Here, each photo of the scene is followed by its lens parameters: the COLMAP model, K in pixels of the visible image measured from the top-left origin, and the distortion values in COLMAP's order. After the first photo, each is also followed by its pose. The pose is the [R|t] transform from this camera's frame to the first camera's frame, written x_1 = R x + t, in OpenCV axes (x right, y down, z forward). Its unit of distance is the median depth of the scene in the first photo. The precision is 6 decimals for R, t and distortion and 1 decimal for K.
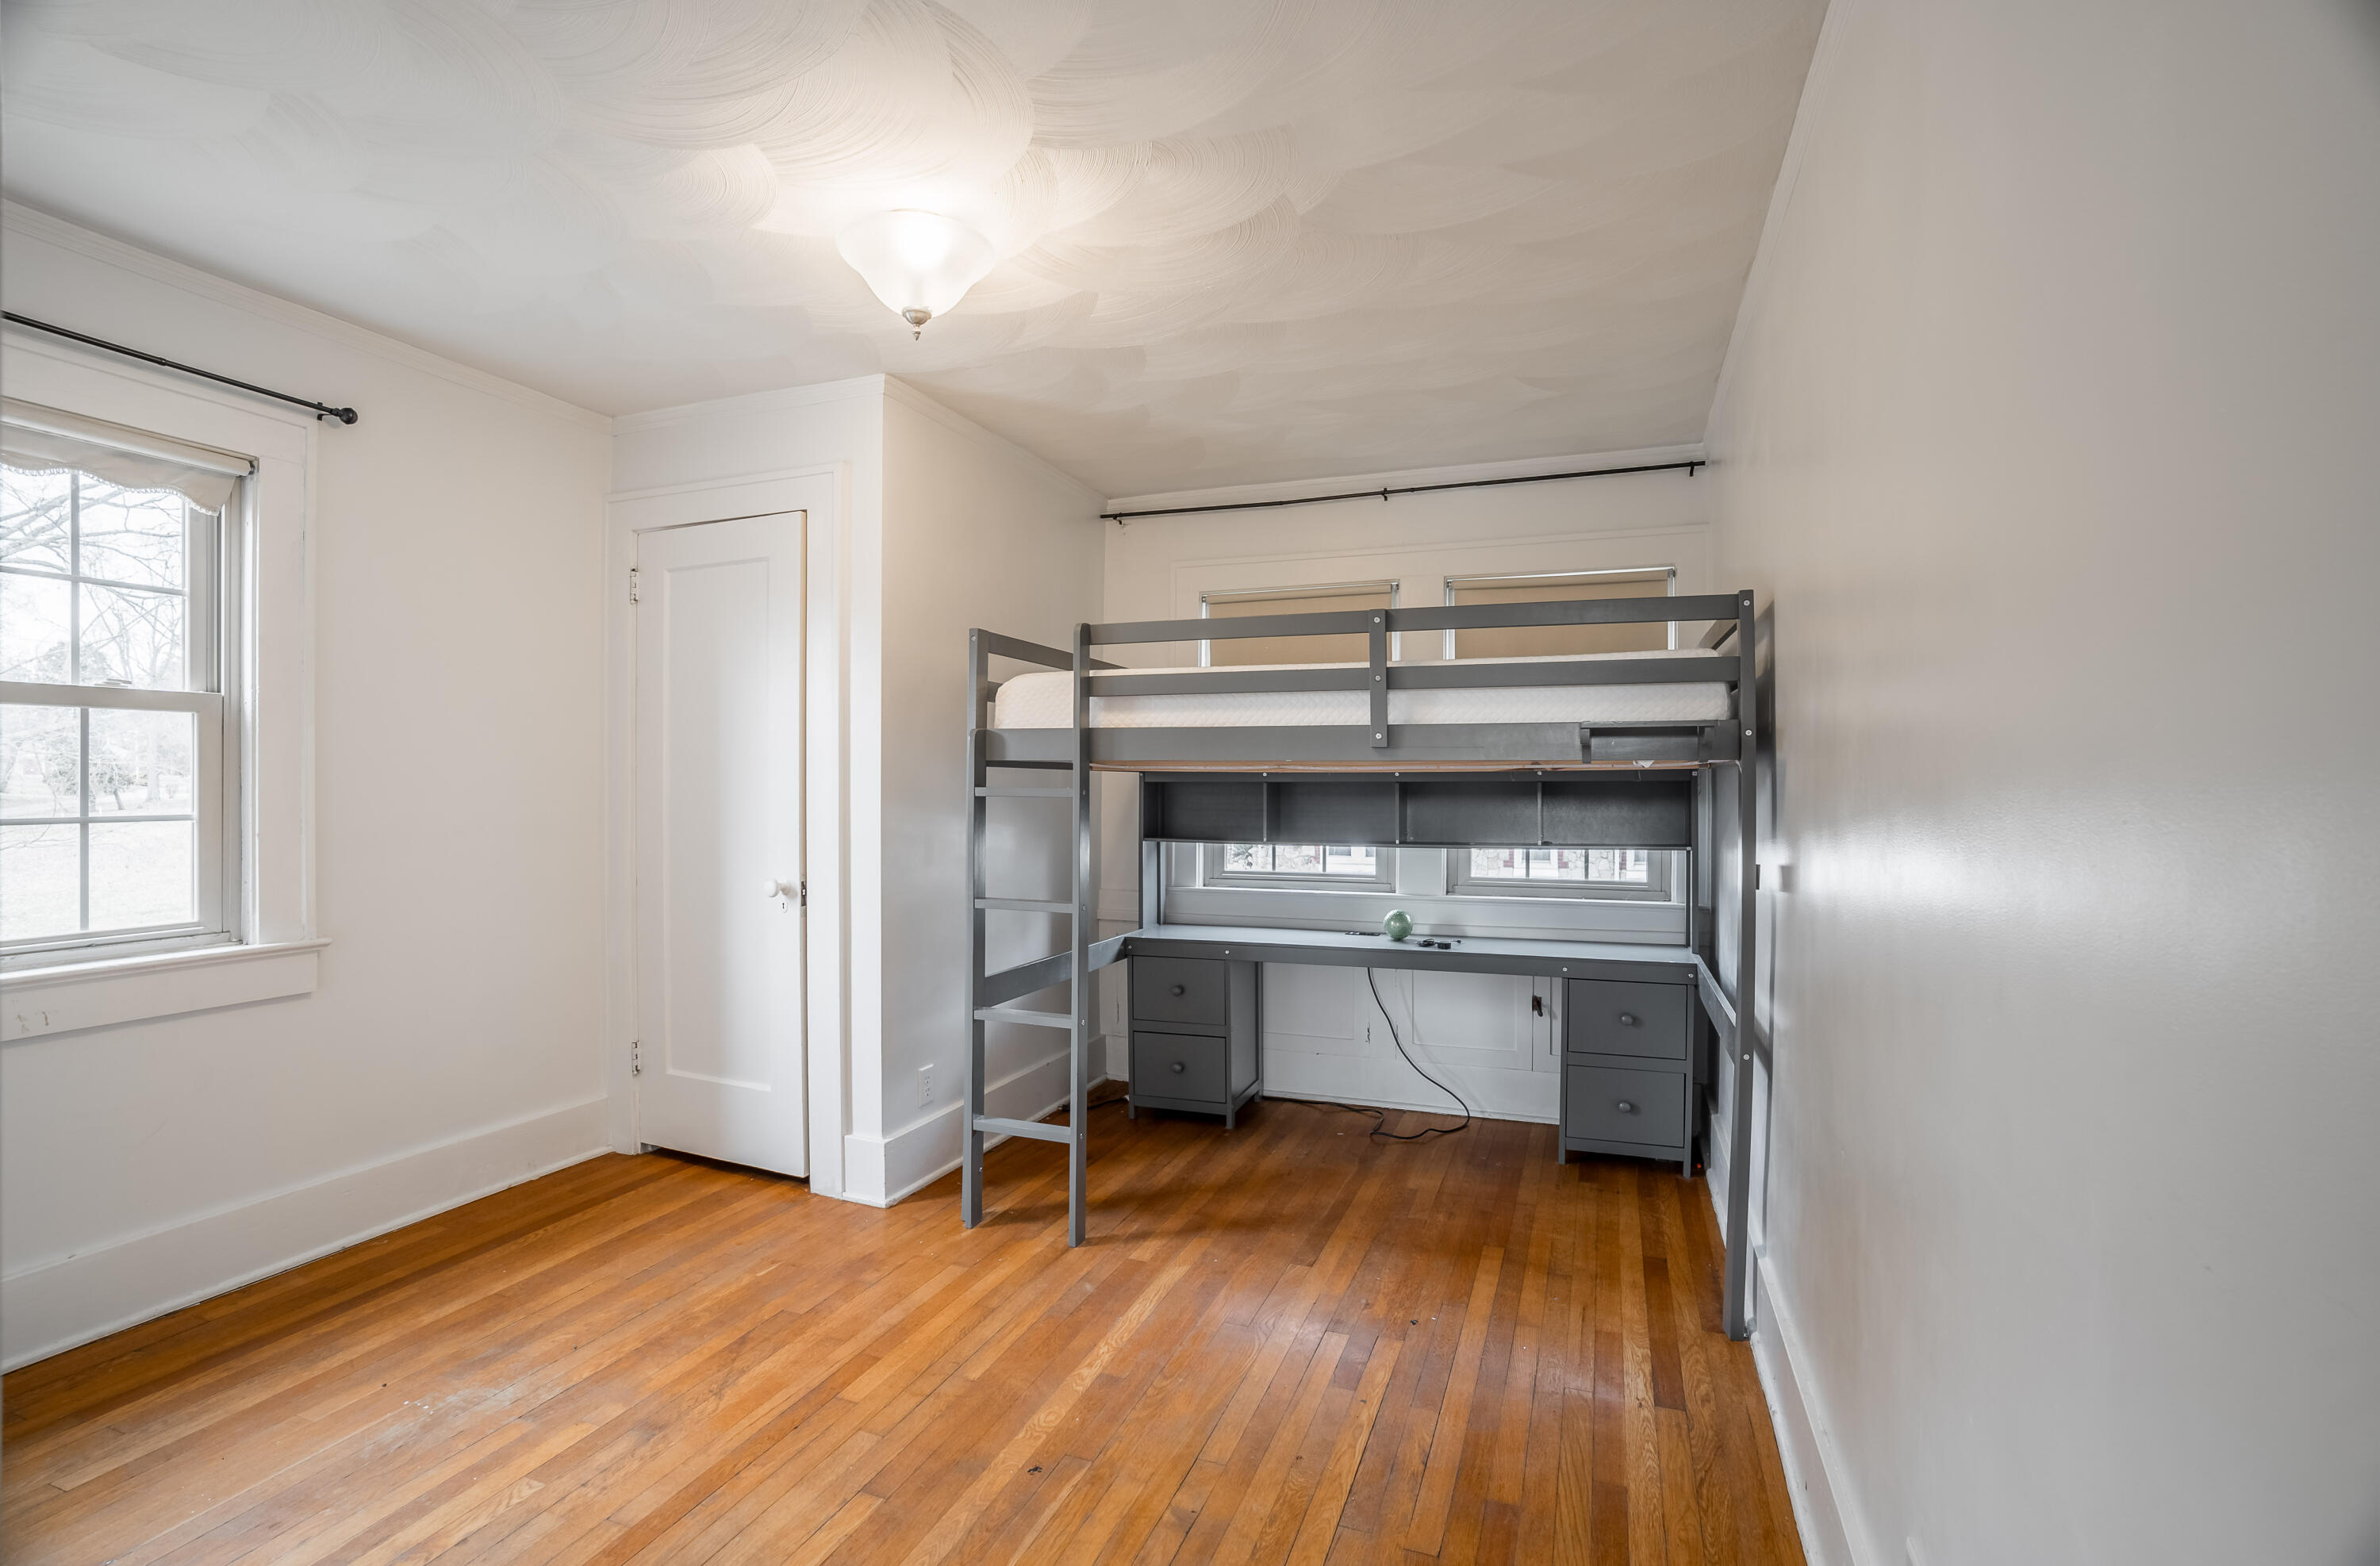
lens RADIAL K [[1084.3, 0, 1196.5], [0, 1084.3, 781.5], [0, 0, 1]] dist [-0.023823, 0.006551]
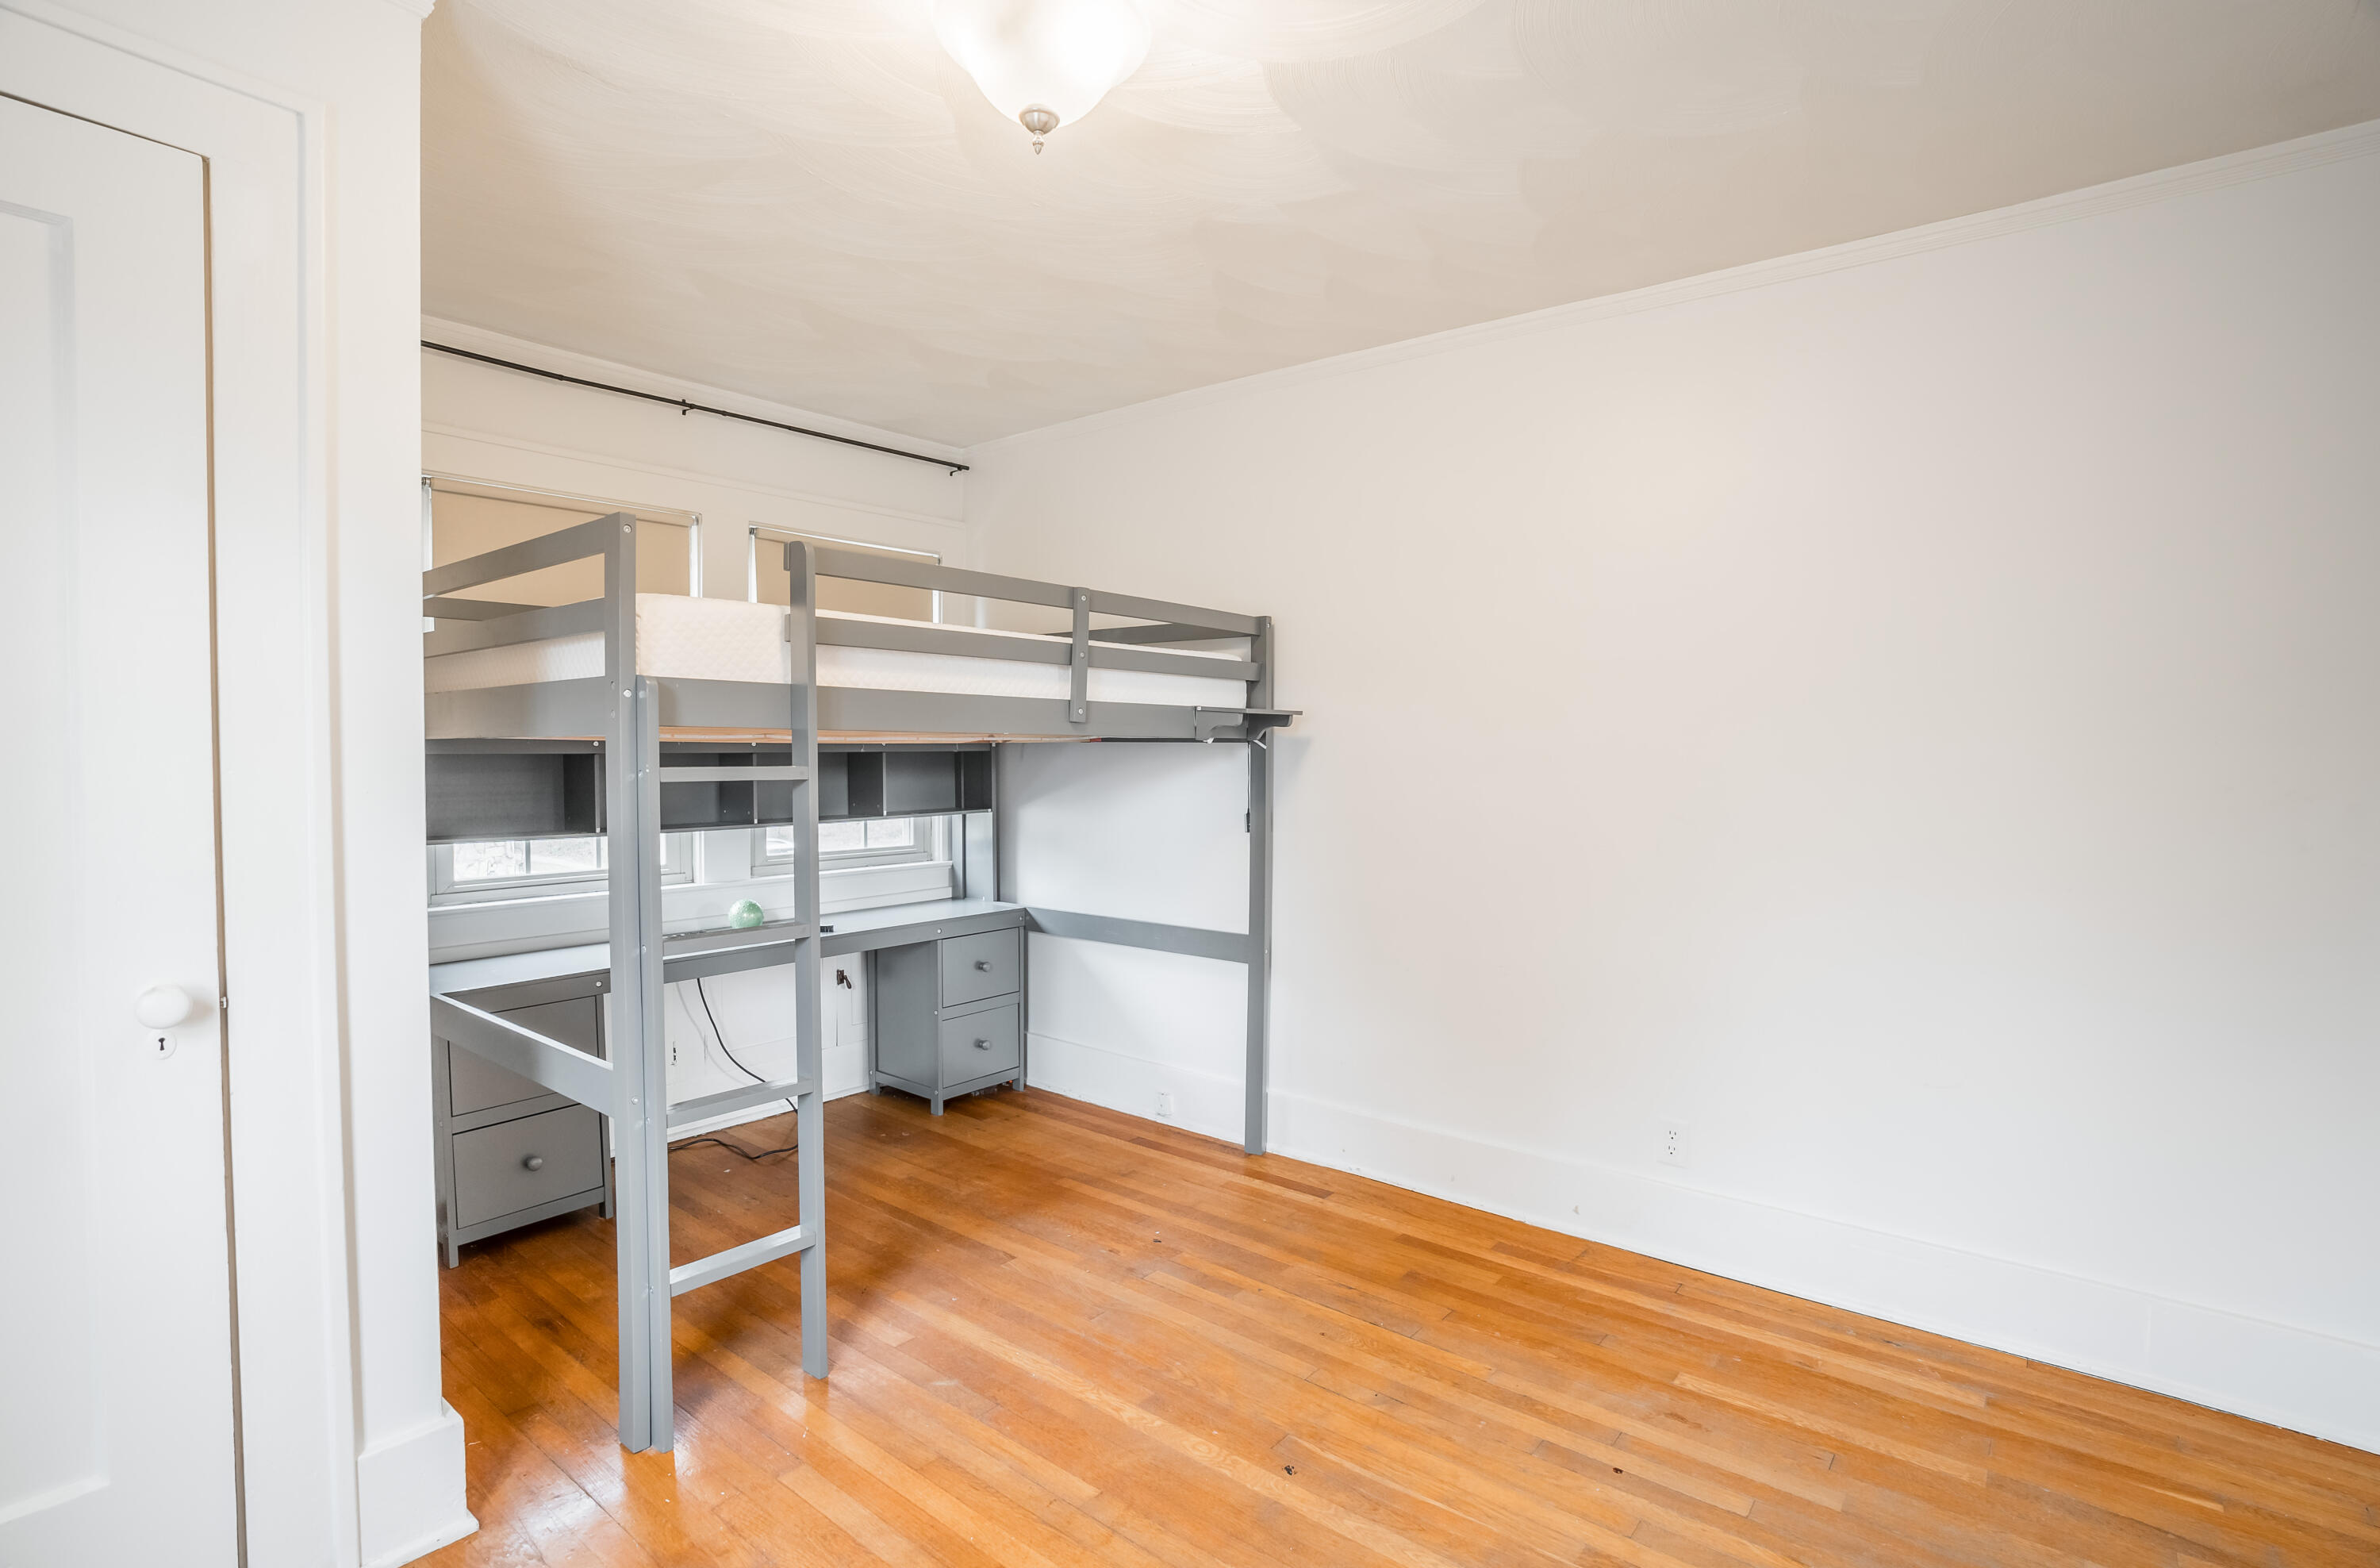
lens RADIAL K [[1084.4, 0, 1238.6], [0, 1084.4, 788.2], [0, 0, 1]] dist [-0.023823, 0.006551]
pose [[0.331793, -0.034501, 0.942721, -0.717813], [-0.005543, 0.999242, 0.038520, -0.009593], [-0.943336, -0.018006, 0.331350, 0.493324]]
